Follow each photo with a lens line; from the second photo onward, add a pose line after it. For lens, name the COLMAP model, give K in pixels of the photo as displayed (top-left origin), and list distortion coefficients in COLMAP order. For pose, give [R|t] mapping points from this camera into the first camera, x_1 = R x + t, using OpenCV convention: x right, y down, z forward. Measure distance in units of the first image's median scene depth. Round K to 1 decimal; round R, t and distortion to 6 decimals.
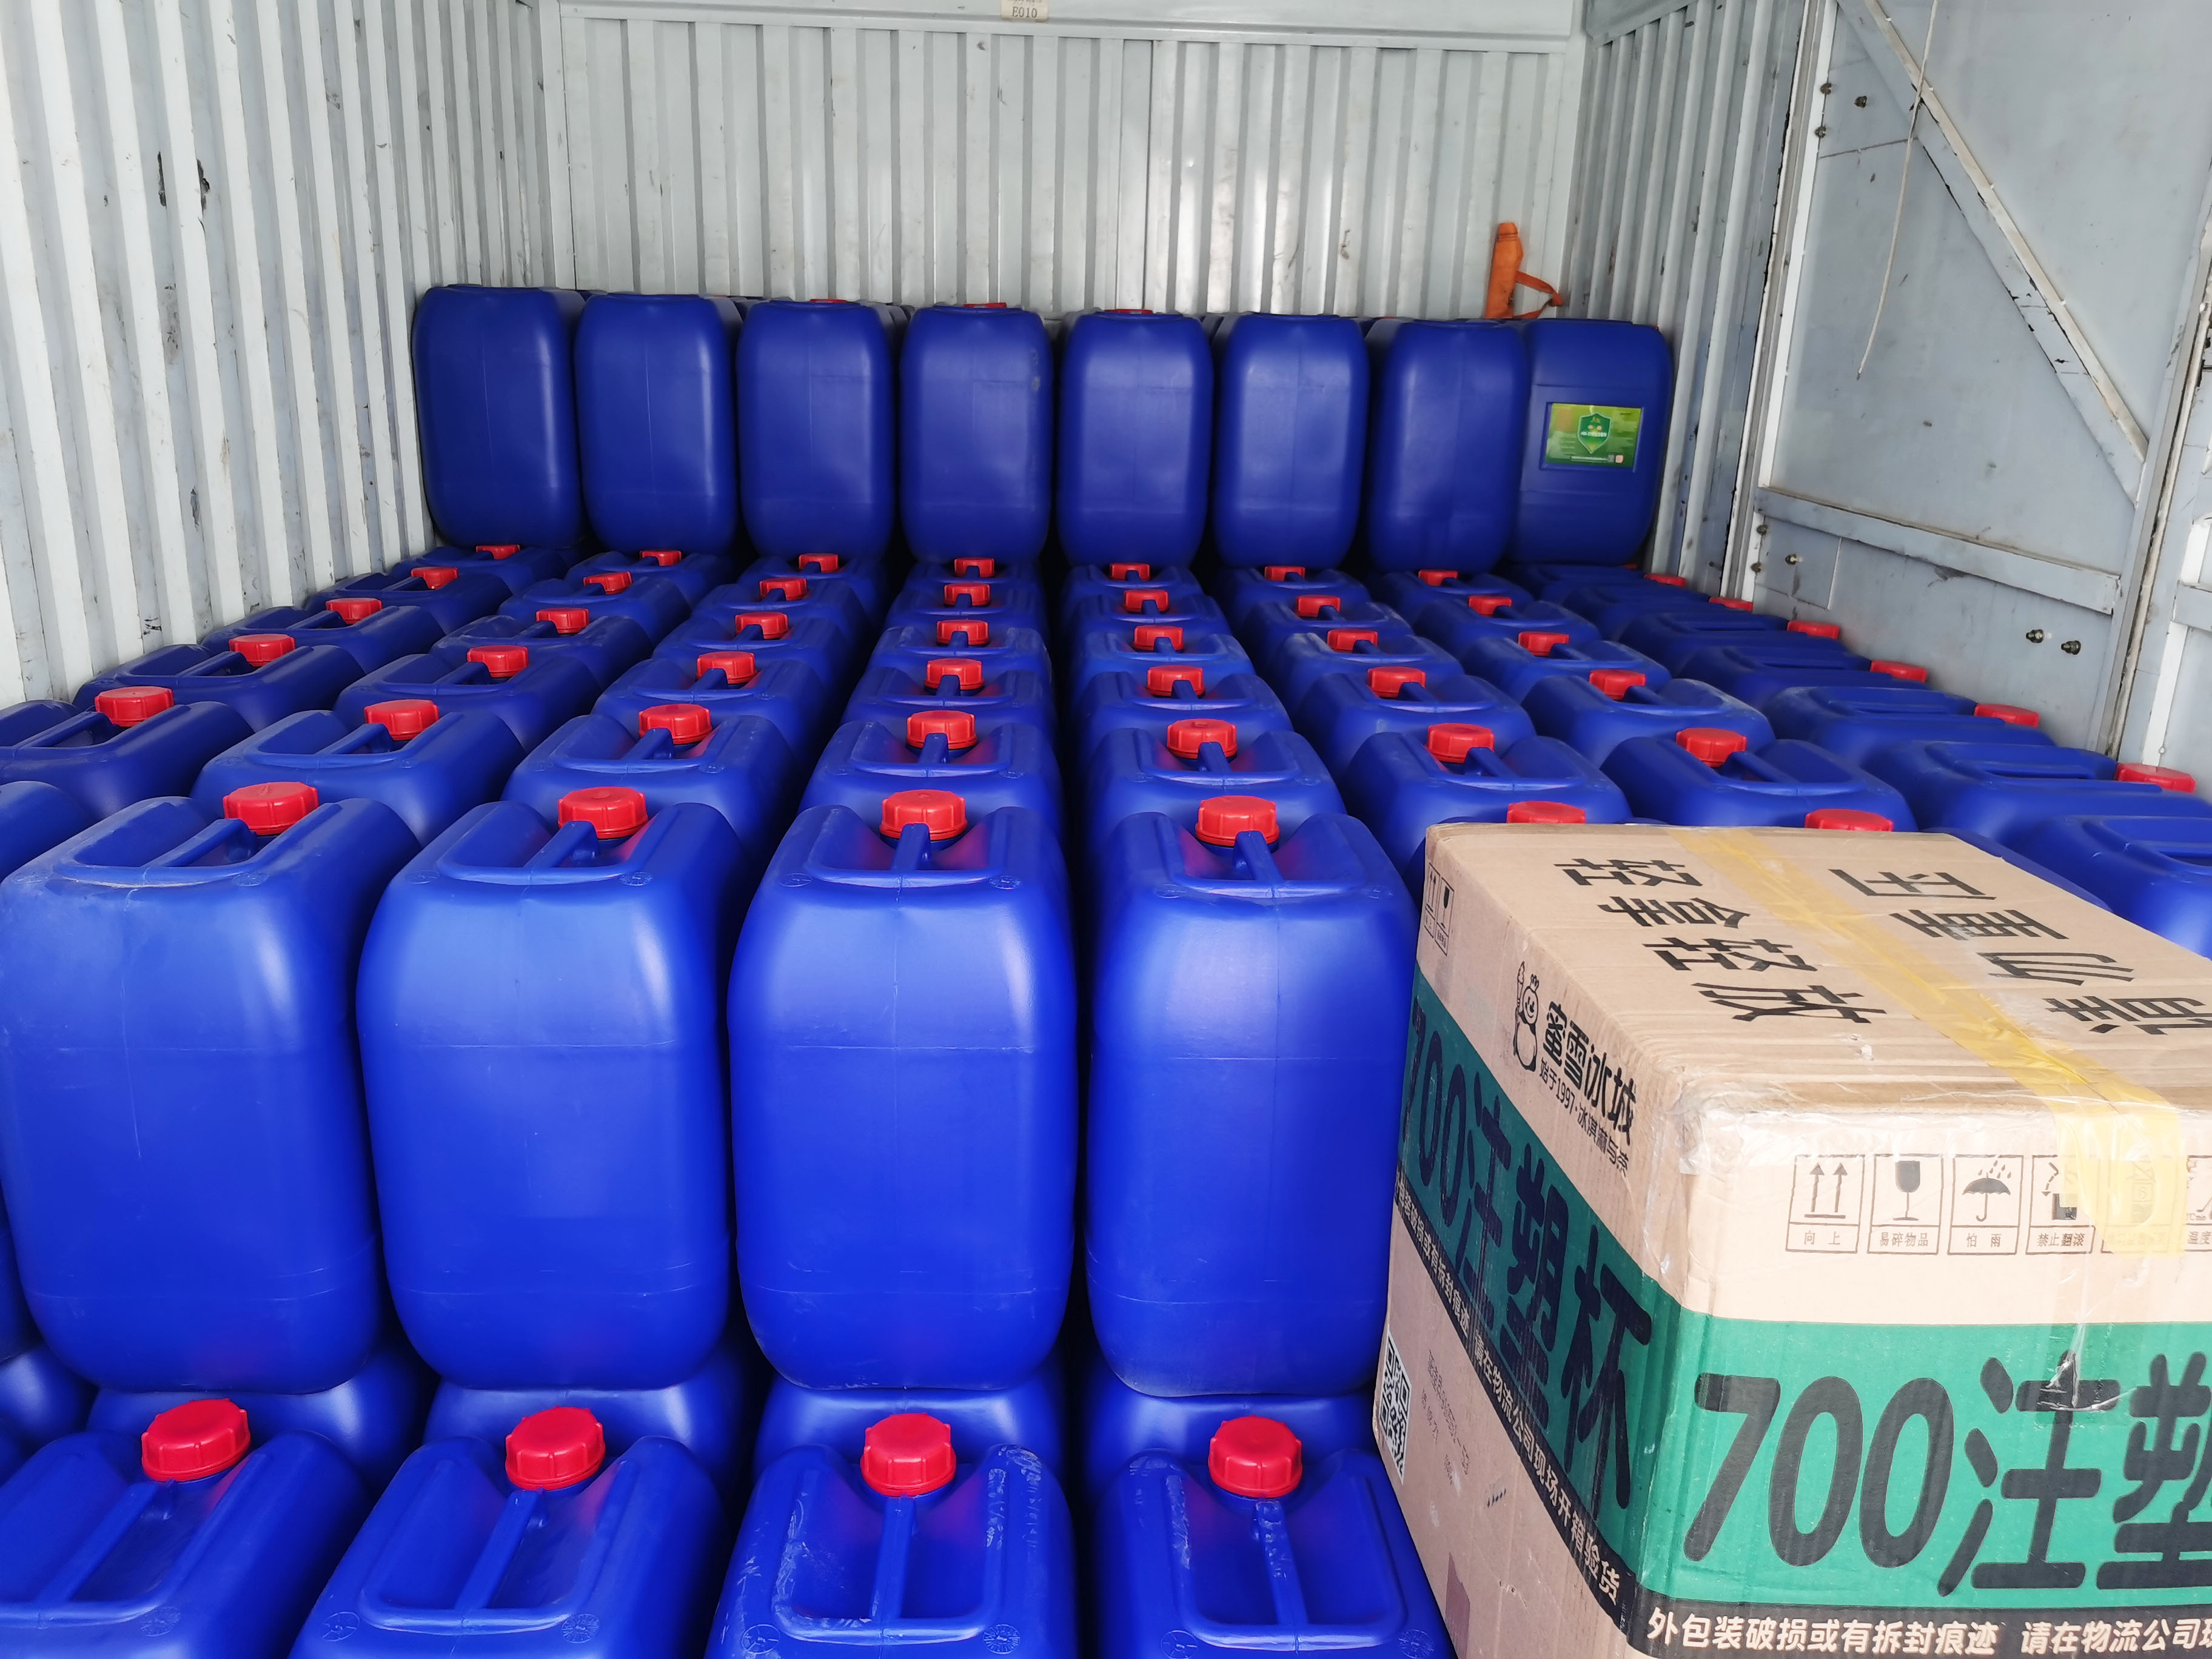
lens RADIAL K [[1731.7, 0, 1112.3], [0, 1731.7, 839.2], [0, 0, 1]] dist [0.028870, -0.025820]
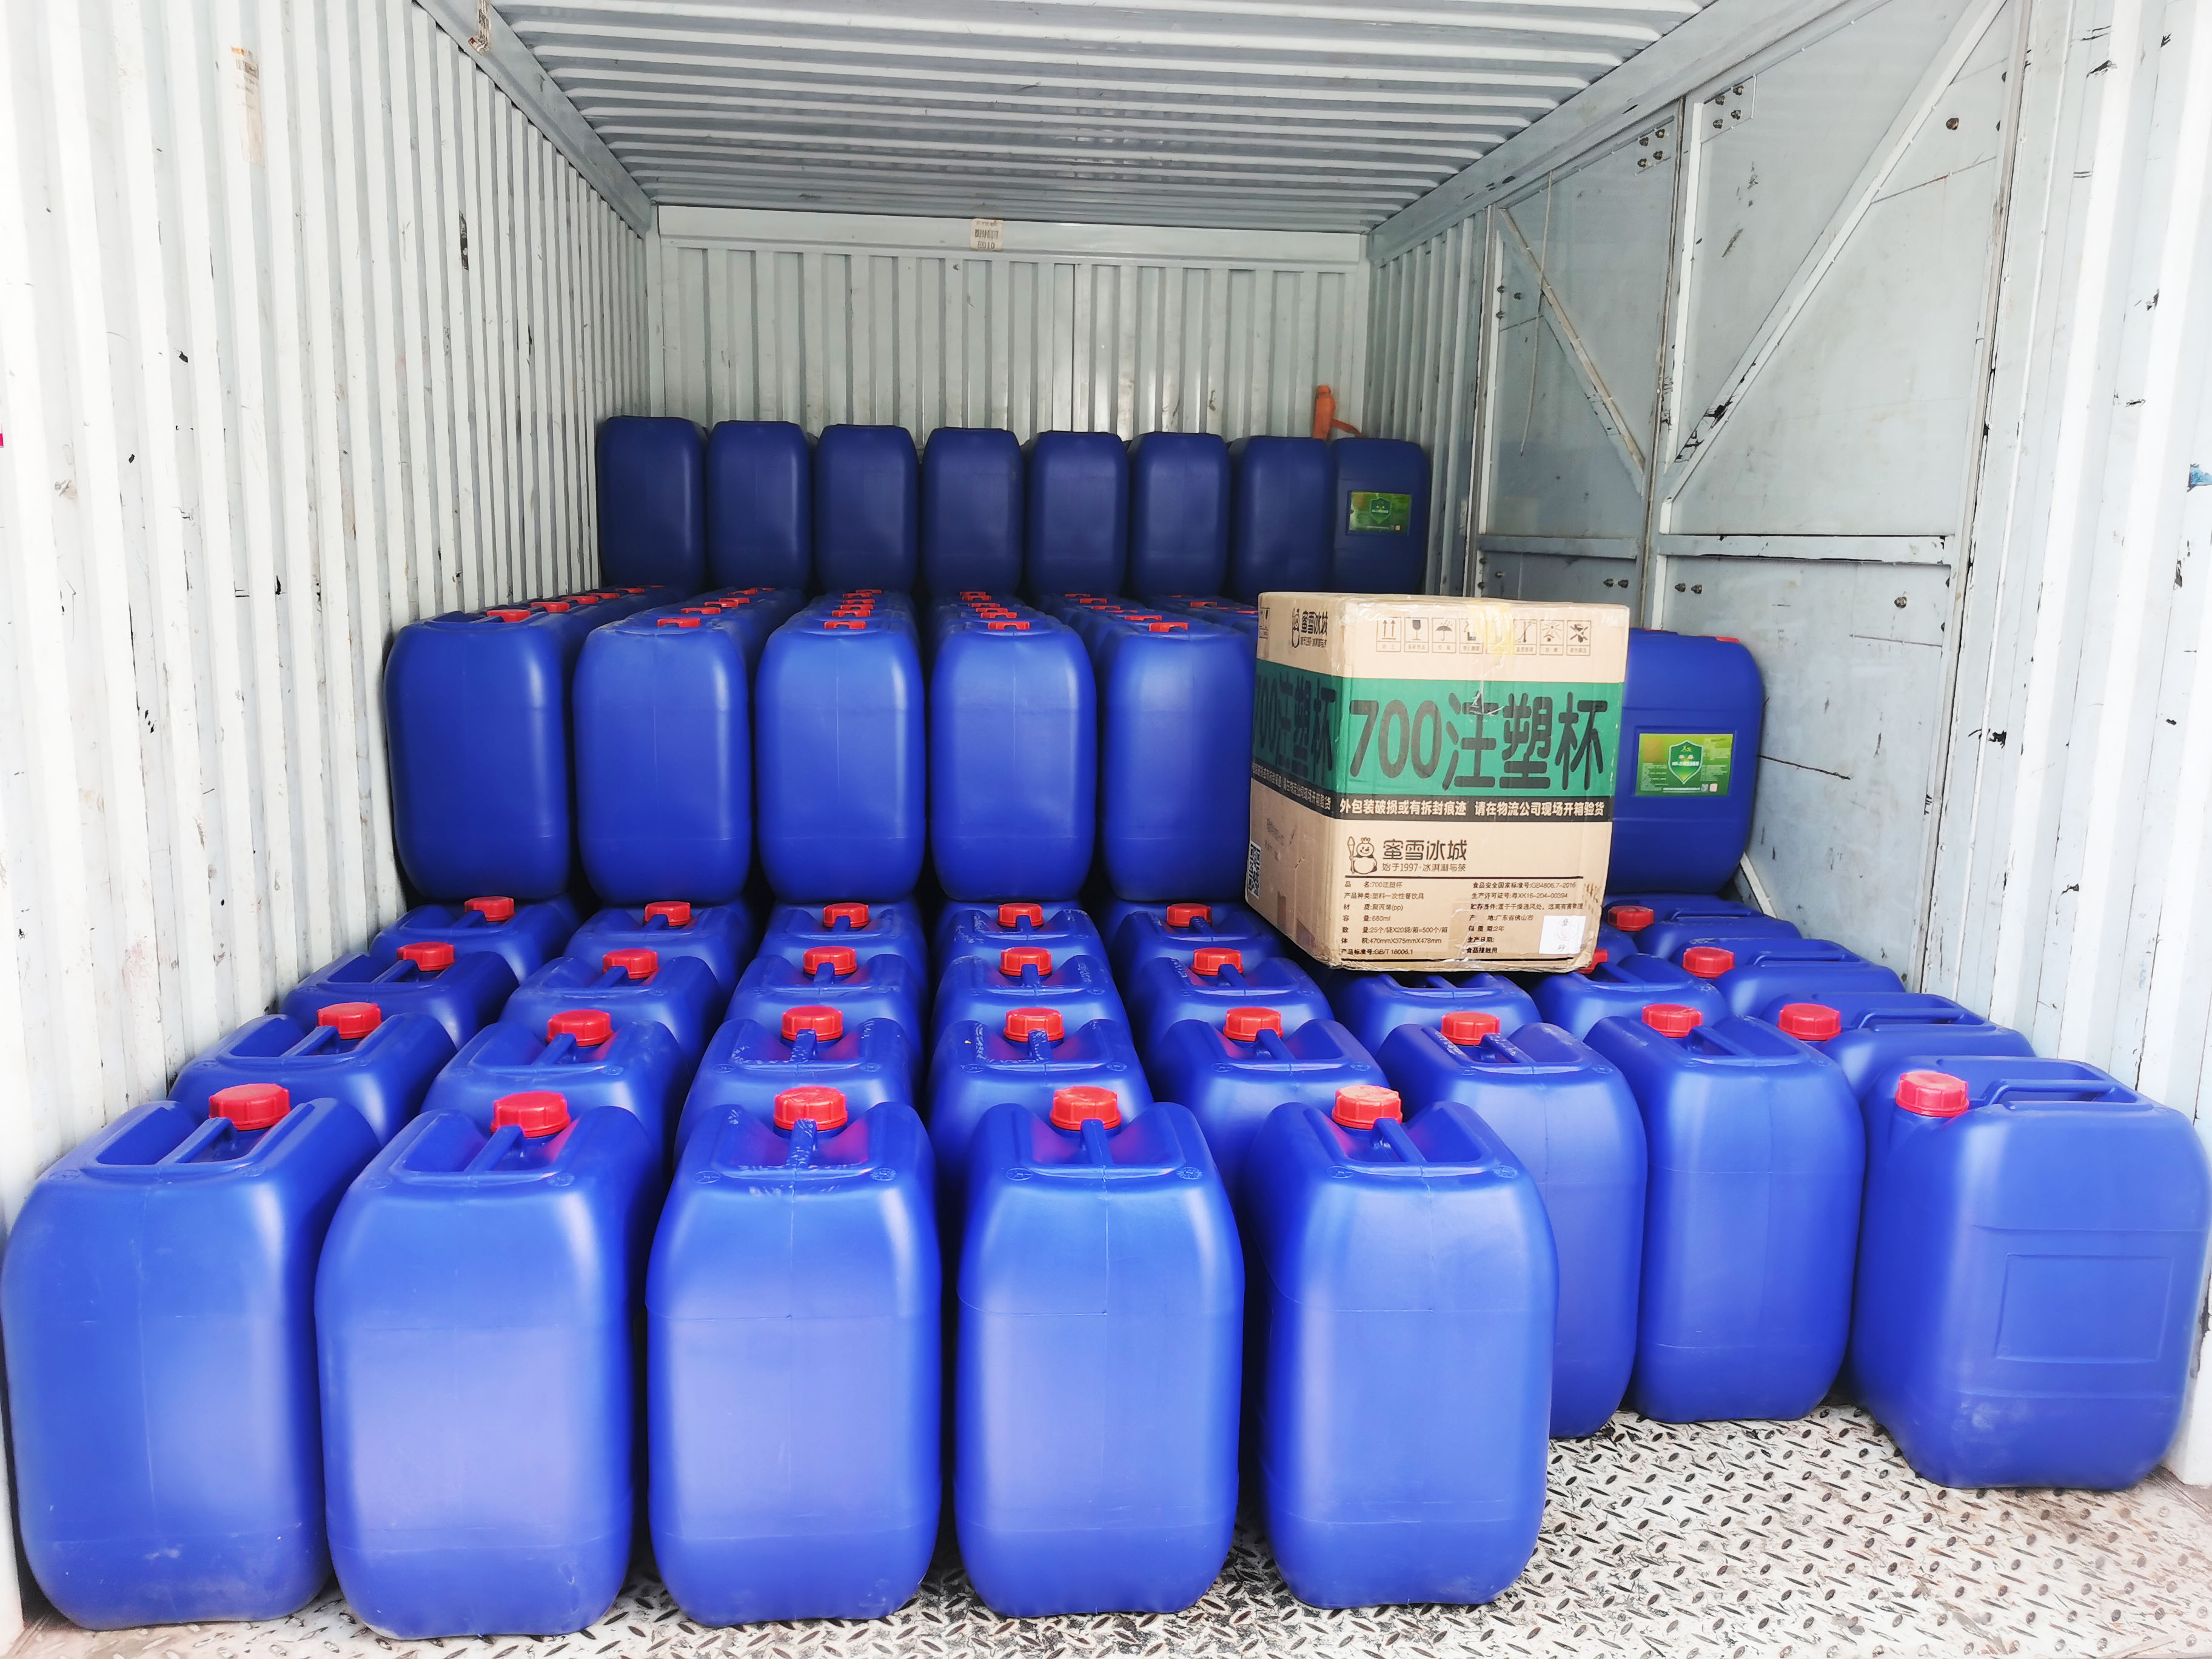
lens RADIAL K [[1731.7, 0, 1100.3], [0, 1731.7, 833.4], [0, 0, 1]] dist [0.028870, -0.025820]
pose [[0.997952, -0.018996, 0.061088, -0.066109], [0.026135, 0.992637, -0.118270, 0.229486], [-0.058391, 0.119625, 0.991101, -0.472275]]
